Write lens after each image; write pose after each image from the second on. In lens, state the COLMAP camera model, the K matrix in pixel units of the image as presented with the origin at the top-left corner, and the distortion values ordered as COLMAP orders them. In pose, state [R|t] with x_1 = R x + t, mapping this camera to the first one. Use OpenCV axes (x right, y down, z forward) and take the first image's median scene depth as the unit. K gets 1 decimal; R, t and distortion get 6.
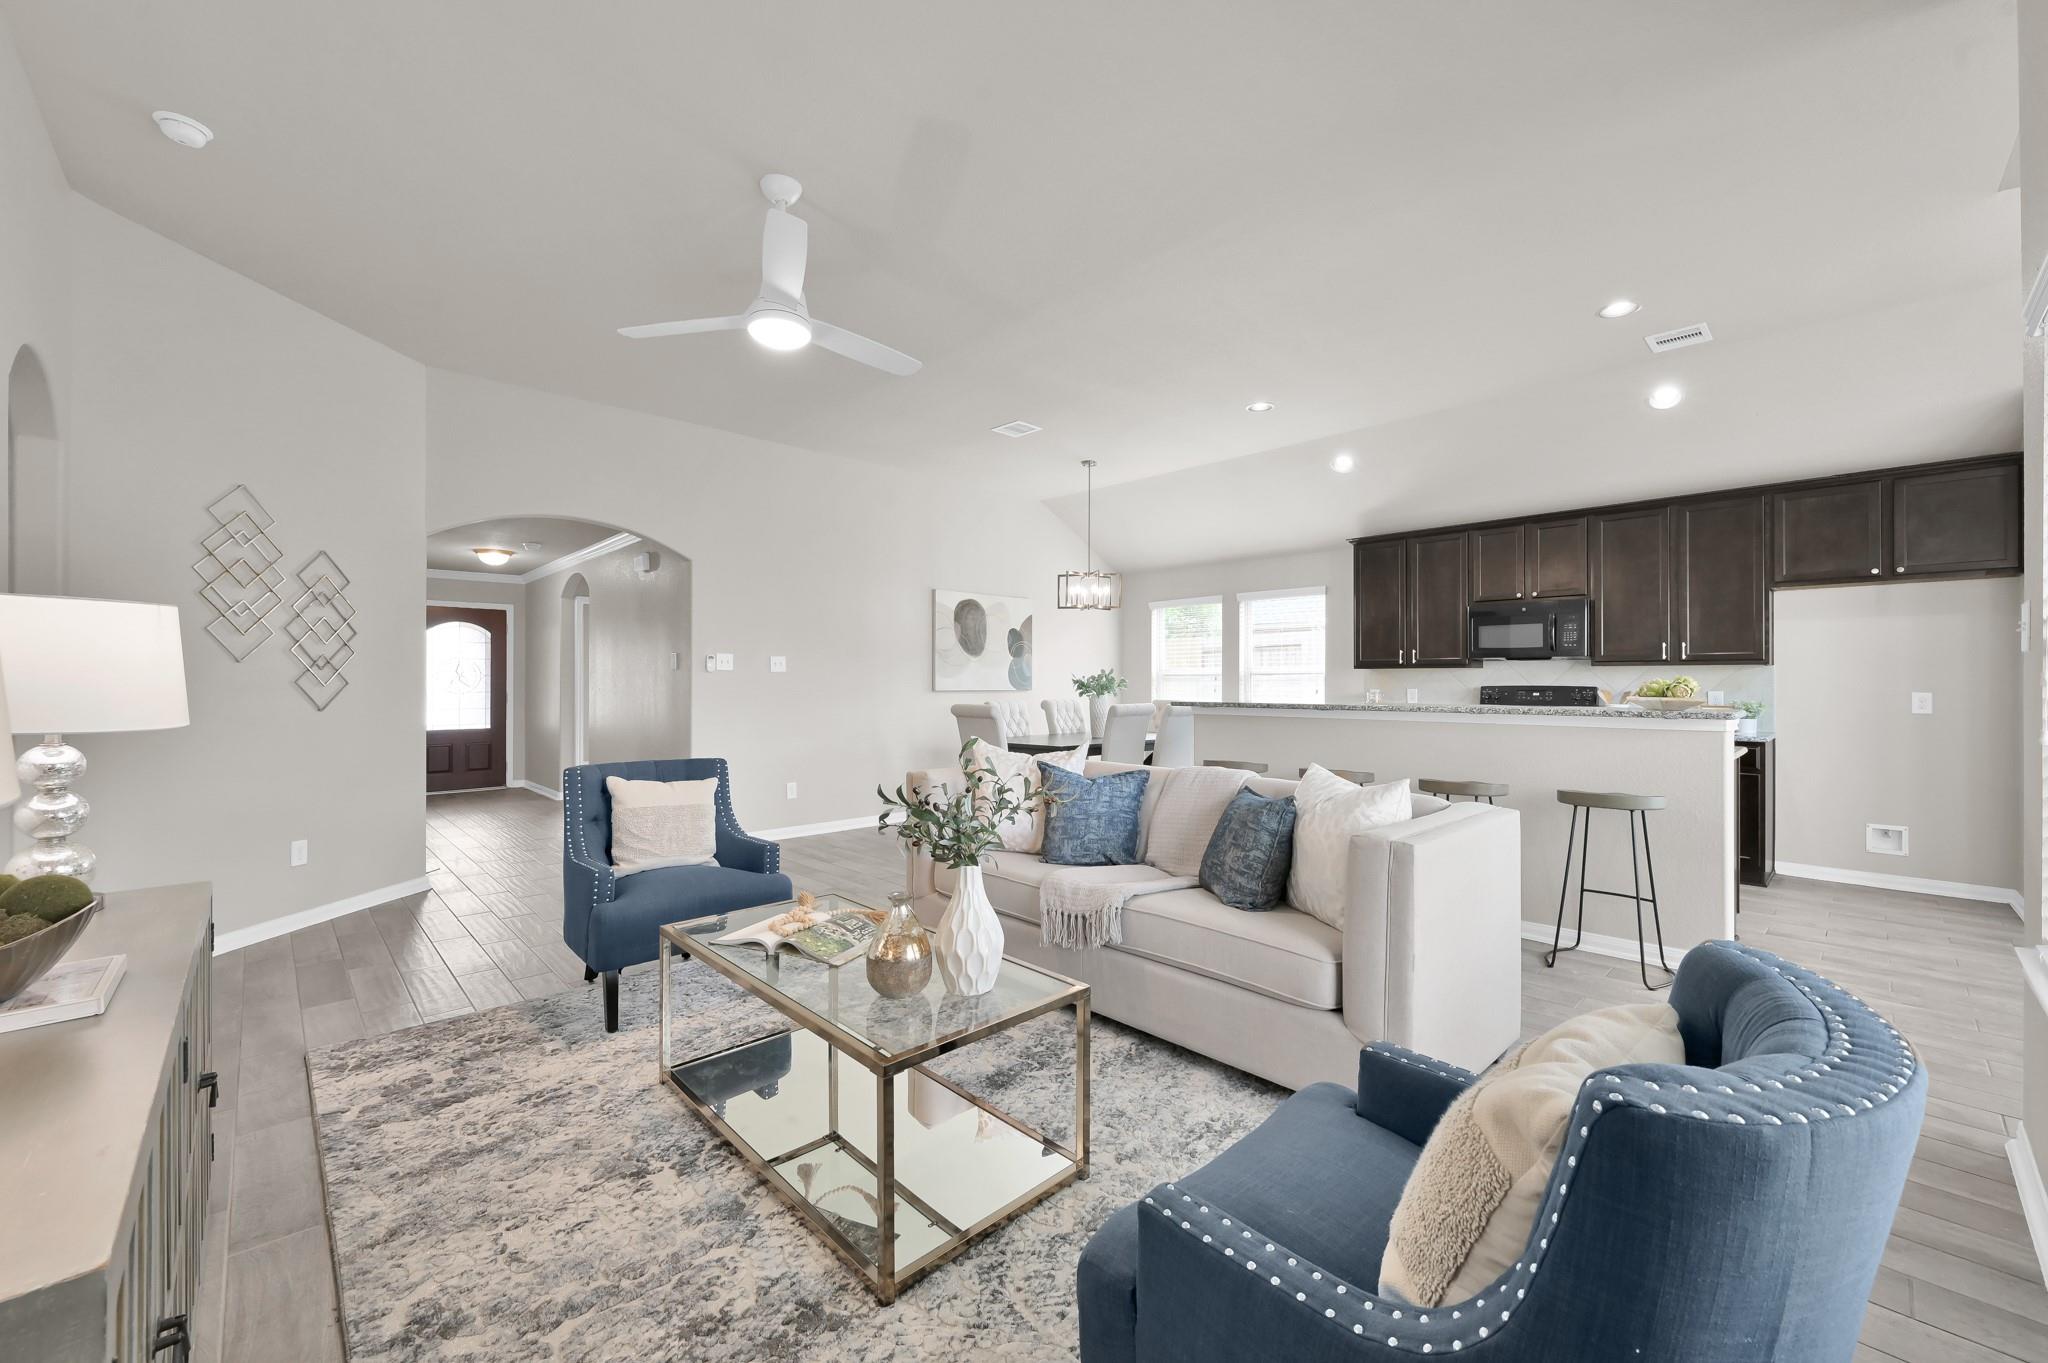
lens RADIAL K [[821.6, 0, 1024.9], [0, 821.6, 687.2], [0, 0, 1]] dist [0.001042, -0.000071]
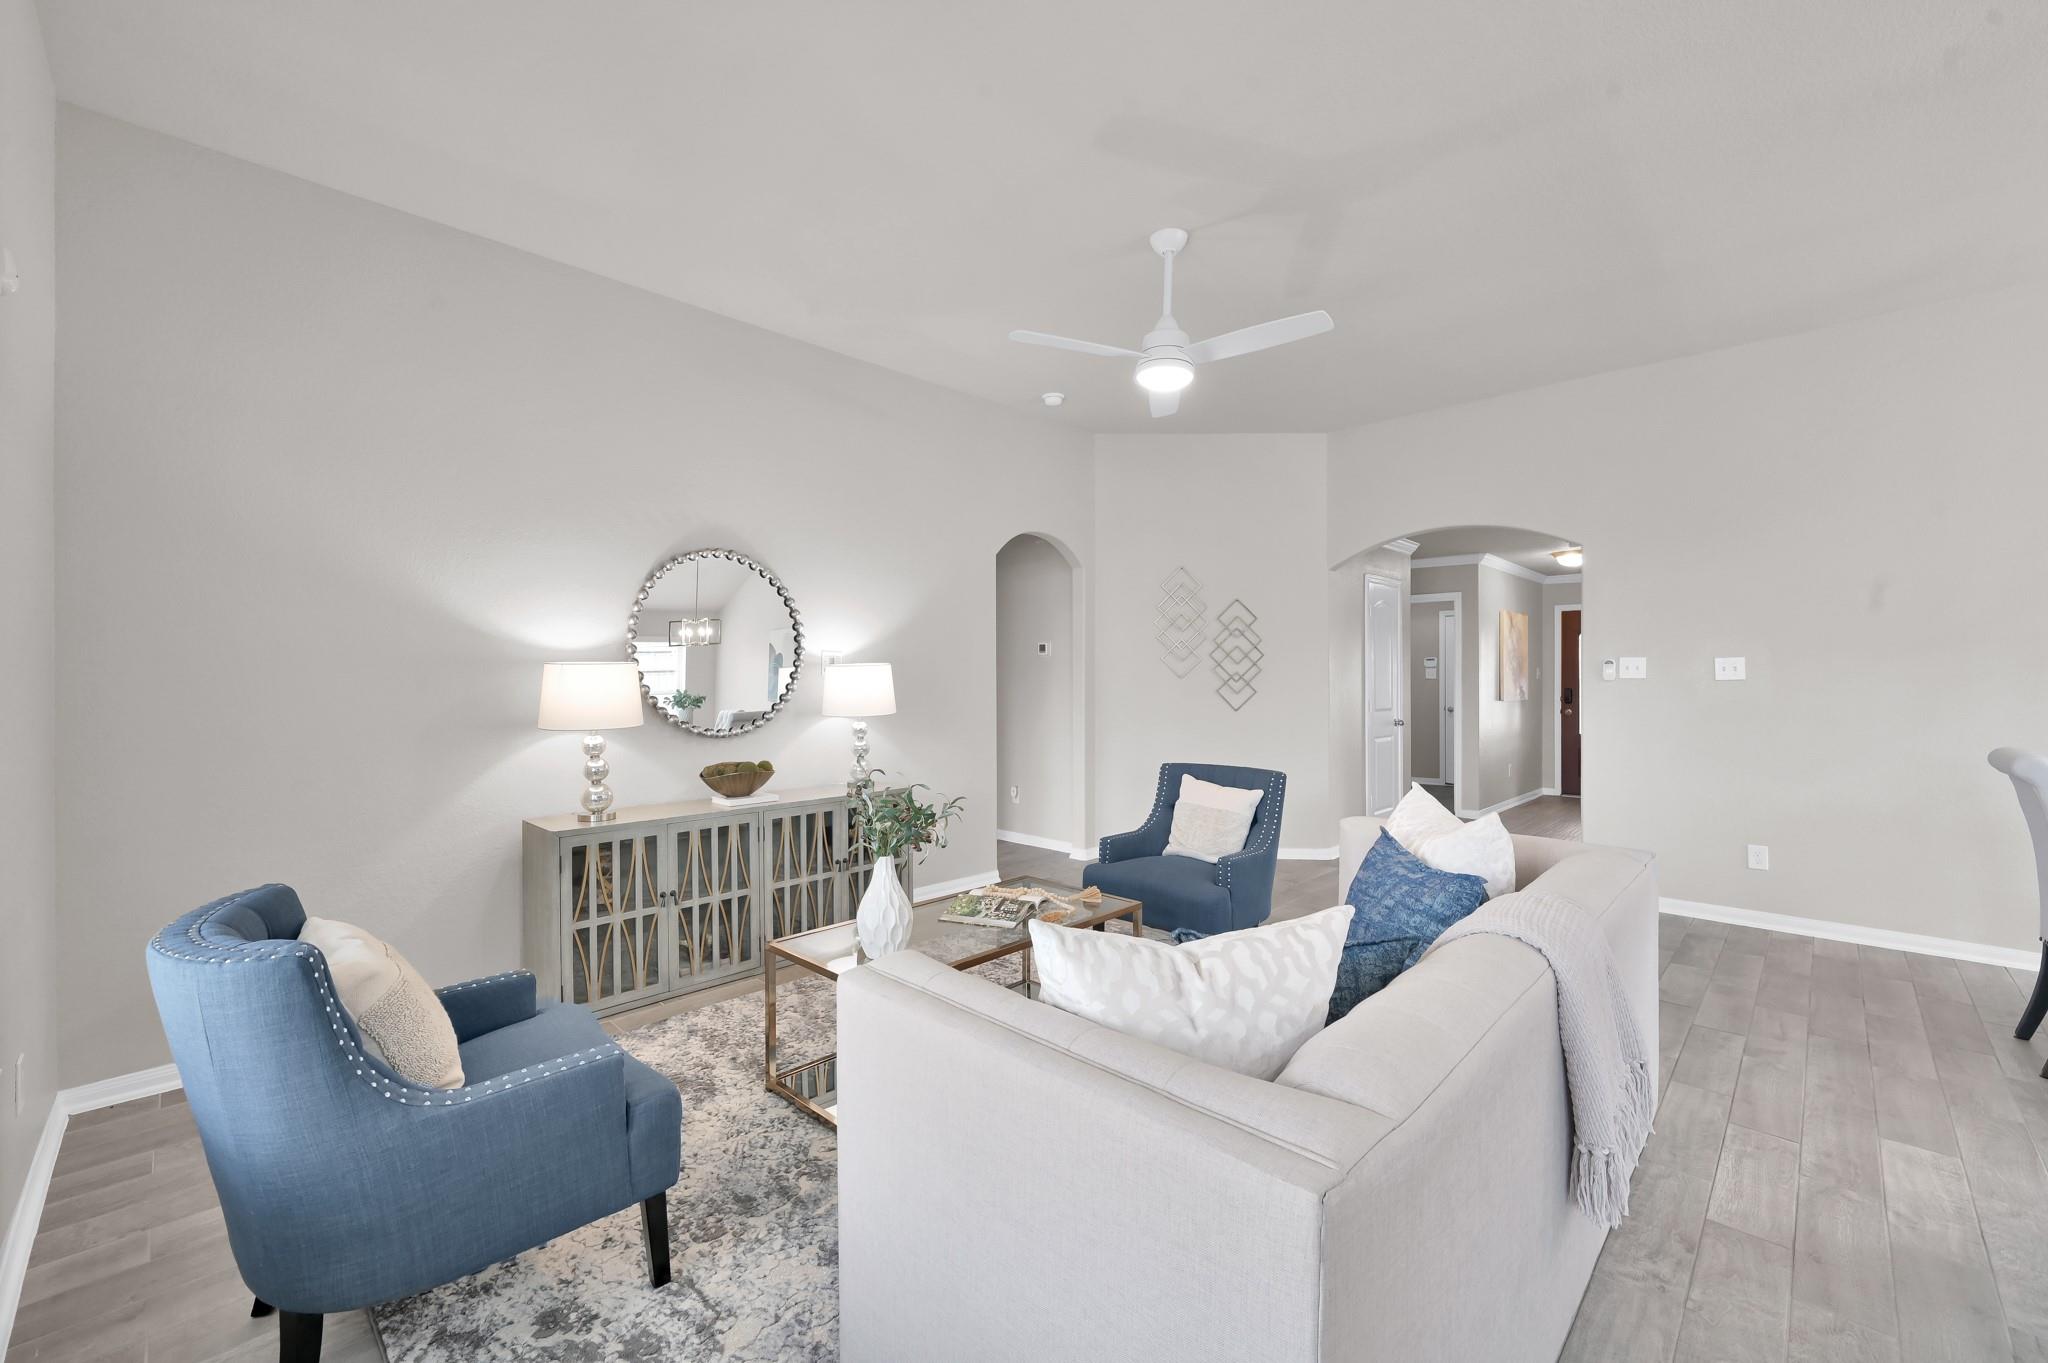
lens RADIAL K [[834.0, 0, 1022.4], [0, 834.0, 682.5], [0, 0, 1]] dist [0.000891, 0.001446]
pose [[0.038279, 0.003899, -0.999259, 0.440349], [-0.002477, 0.999990, 0.003807, -0.019932], [0.999264, 0.002329, 0.038288, 0.436927]]
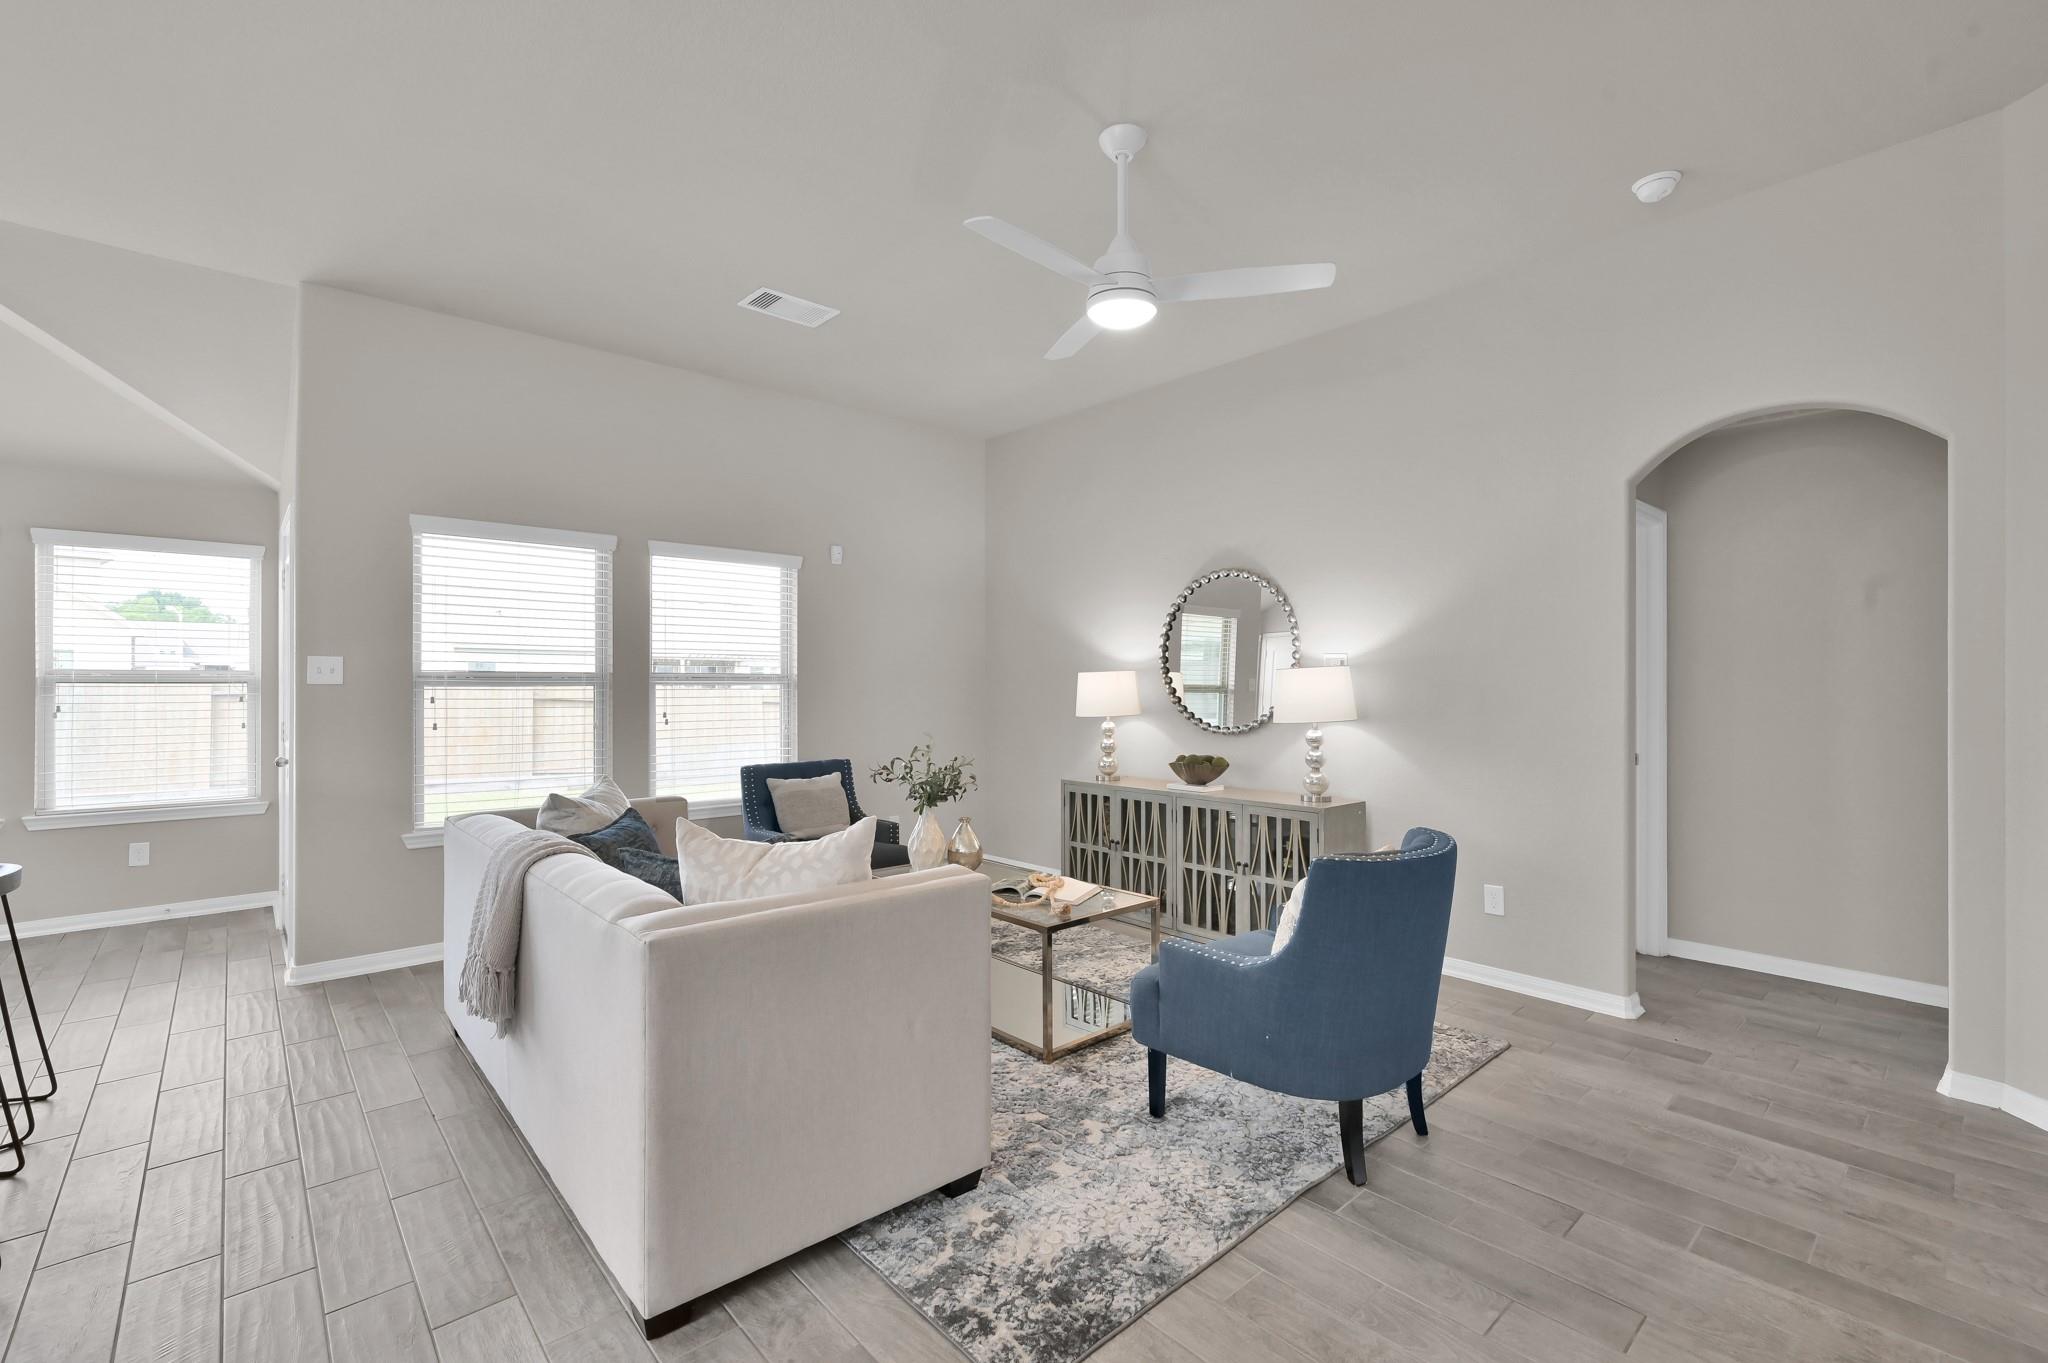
lens RADIAL K [[897.4, 0, 1018.8], [0, 897.4, 672.0], [0, 0, 1]] dist [0.002897, -0.001020]
pose [[-0.999470, -0.001977, 0.032482, -0.124182], [-0.002092, 0.999992, -0.003516, -0.026122], [-0.032475, -0.003582, -0.999466, 1.101134]]
